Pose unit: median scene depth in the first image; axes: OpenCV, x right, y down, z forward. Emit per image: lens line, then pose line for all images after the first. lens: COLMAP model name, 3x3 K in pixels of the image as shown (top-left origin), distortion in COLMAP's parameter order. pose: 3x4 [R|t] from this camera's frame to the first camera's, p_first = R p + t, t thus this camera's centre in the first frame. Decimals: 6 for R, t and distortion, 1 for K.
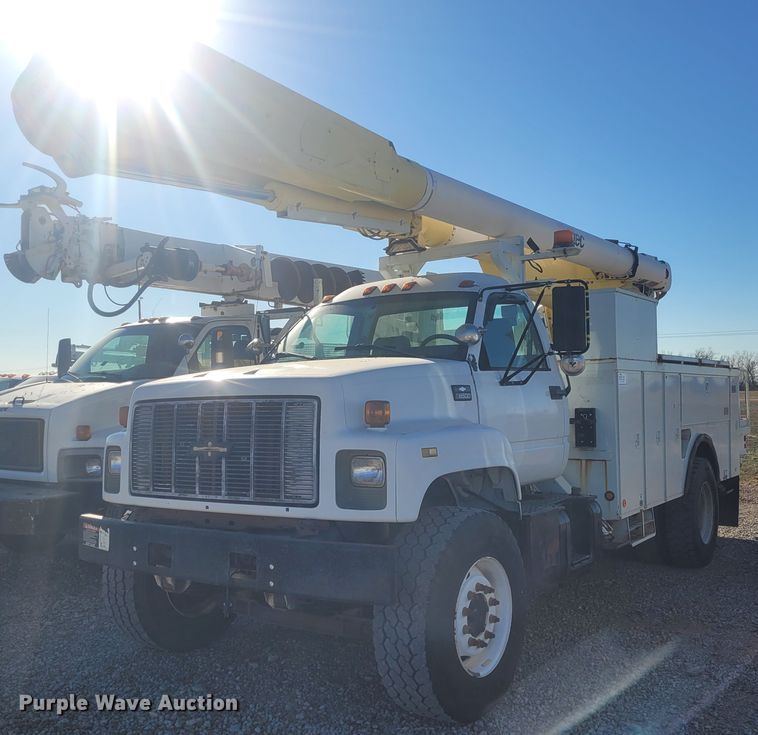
lens RADIAL K [[836.9, 0, 362.3], [0, 836.9, 374.6], [0, 0, 1]] dist [0.024938, 0.000000]
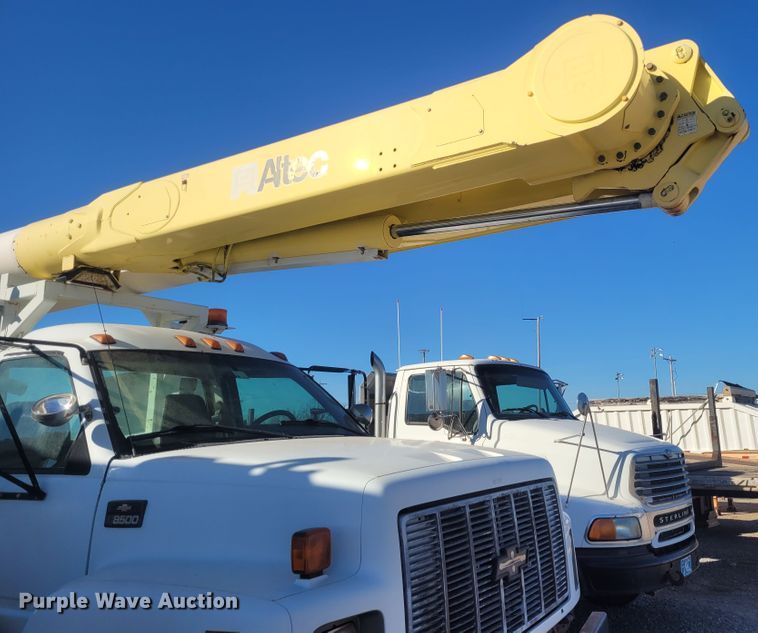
lens RADIAL K [[687.1, 0, 466.5], [0, 687.1, 268.0], [0, 0, 1]] dist [0.049113, -0.027379]
pose [[-0.108235, 0.253451, 0.961274, -0.793752], [0.010110, 0.967185, -0.253872, -0.007616], [-0.994074, -0.017759, -0.107246, 1.051488]]
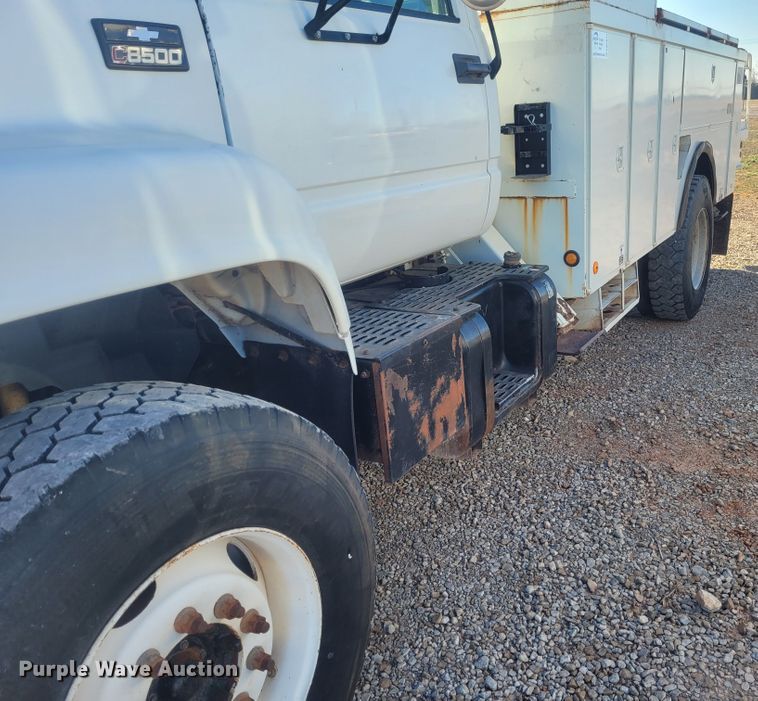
lens RADIAL K [[711.5, 0, 454.9], [0, 711.5, 338.4], [0, 0, 1]] dist [0.029513, 0.000000]
pose [[0.992657, -0.071391, 0.097648, 0.210758], [0.036723, 0.947024, 0.319056, 0.046233], [-0.115253, -0.313127, 0.942692, 0.683430]]
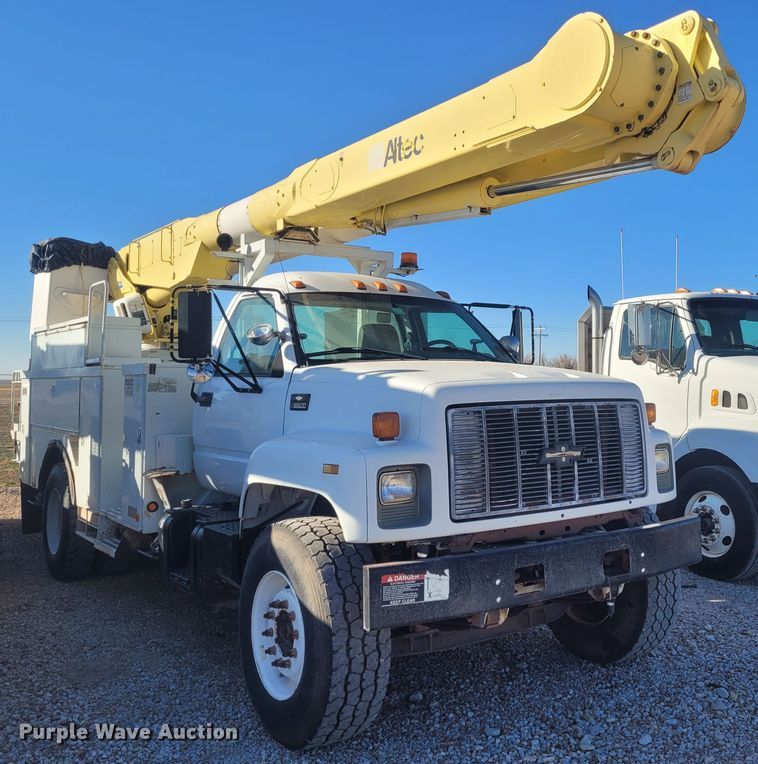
lens RADIAL K [[847.6, 0, 470.9], [0, 847.6, 341.0], [0, 0, 1]] dist [0.036605, 0.000000]
pose [[0.290272, 0.063834, 0.954813, -1.094011], [-0.028278, 0.997909, -0.058118, 0.017228], [-0.956526, -0.010130, 0.291470, 0.773001]]
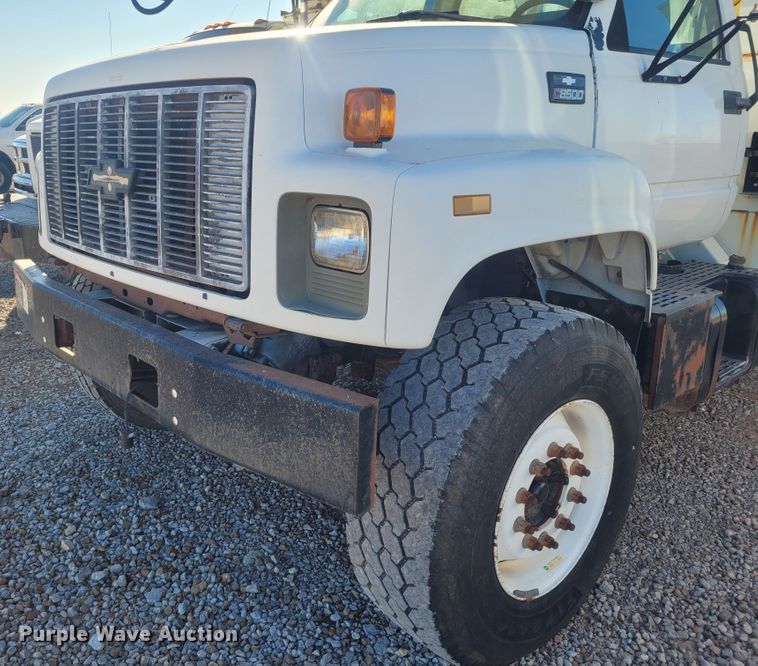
lens RADIAL K [[671.4, 0, 317.4], [0, 671.4, 311.7], [0, 0, 1]] dist [0.045182, -0.039708]
pose [[0.971967, 0.080495, -0.220907, 0.072277], [-0.014570, 0.958383, 0.285112, 0.037935], [0.234664, -0.273901, 0.932690, 0.528231]]
